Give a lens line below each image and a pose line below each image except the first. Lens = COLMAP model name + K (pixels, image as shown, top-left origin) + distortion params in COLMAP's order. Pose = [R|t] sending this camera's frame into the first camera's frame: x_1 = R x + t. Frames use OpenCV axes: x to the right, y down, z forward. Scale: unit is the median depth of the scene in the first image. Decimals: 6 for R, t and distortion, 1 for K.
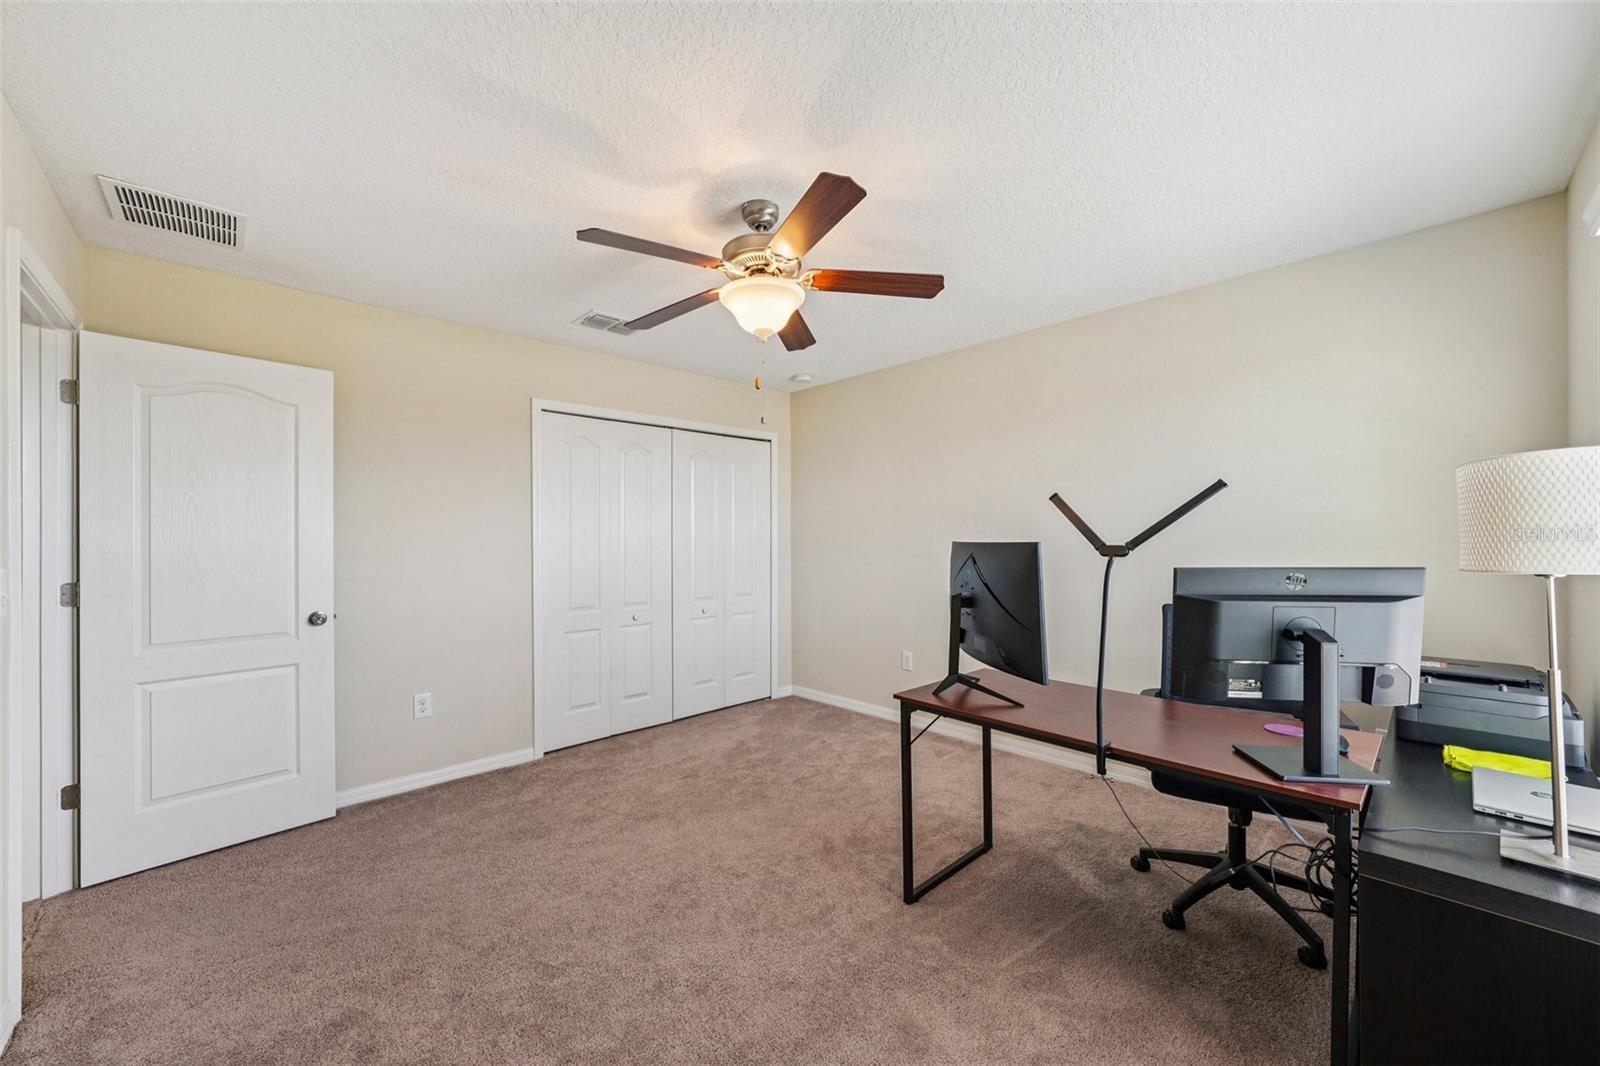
lens RADIAL K [[573.8, 0, 792.2], [0, 573.8, 533.9], [0, 0, 1]] dist [-0.003116, -0.000066]
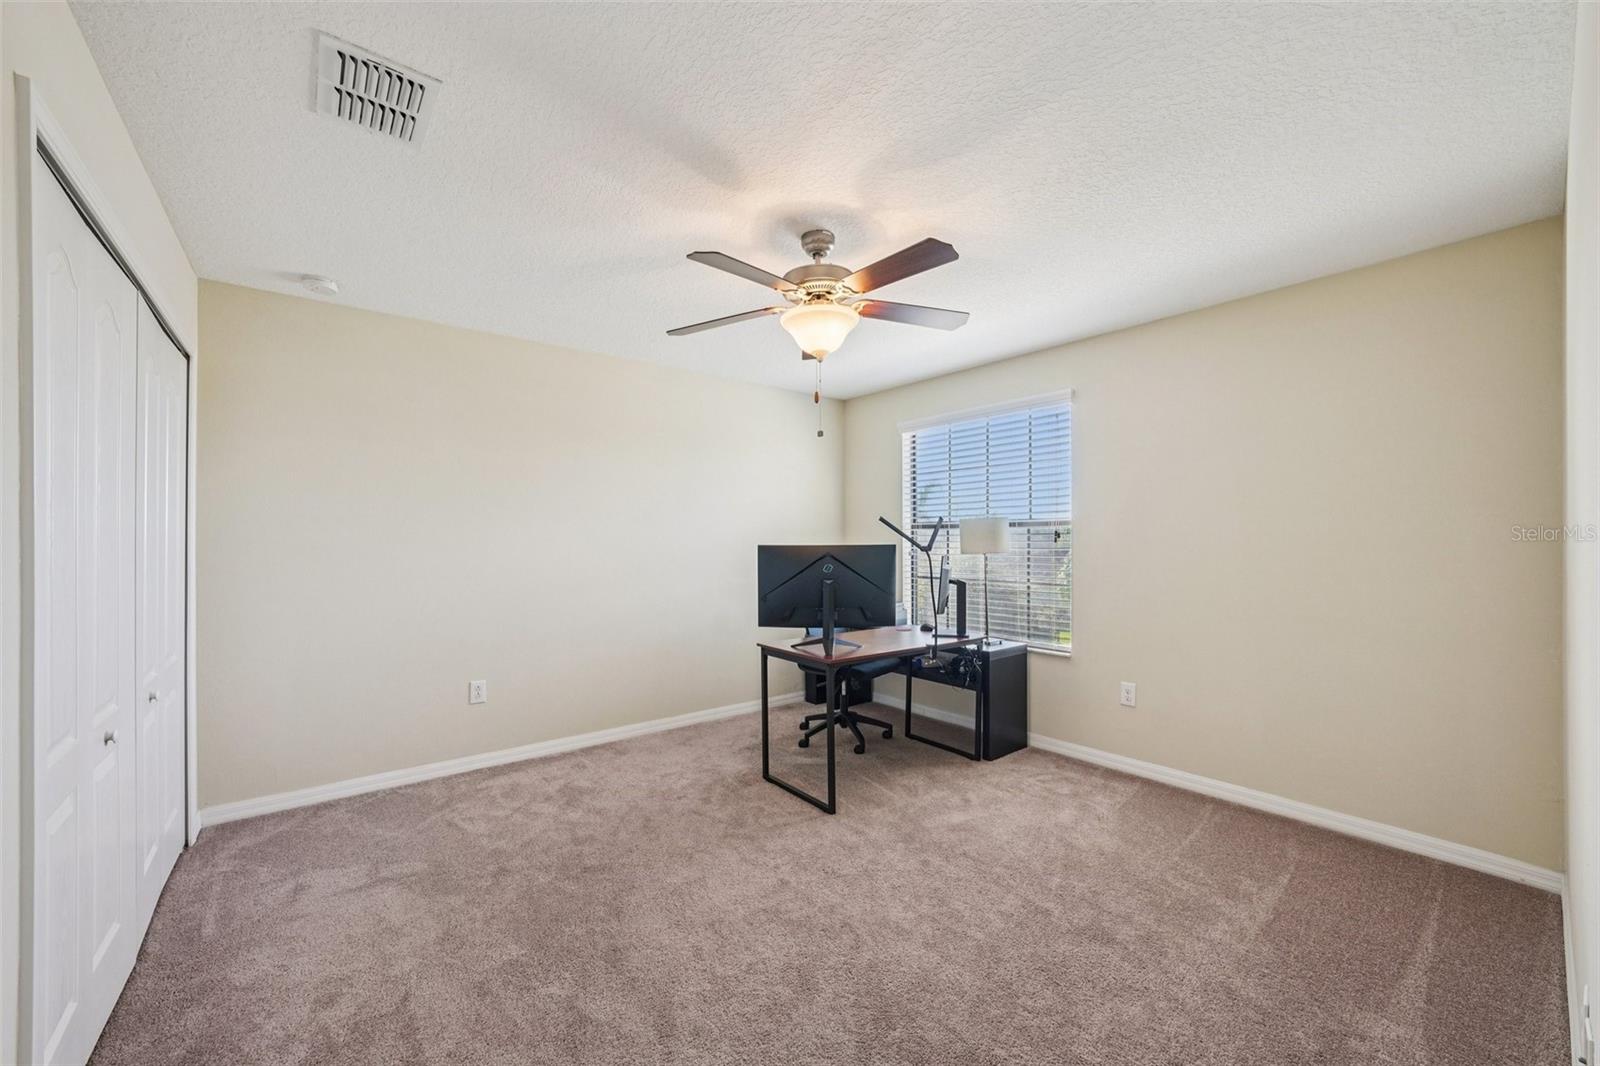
lens RADIAL K [[622.7, 0, 796.1], [0, 622.7, 531.7], [0, 0, 1]] dist [-0.006132, 0.000398]
pose [[0.132178, 0.002711, 0.991222, -0.776688], [-0.010474, 0.999944, -0.001338, -0.011990], [-0.991171, -0.010205, 0.132199, 0.548691]]
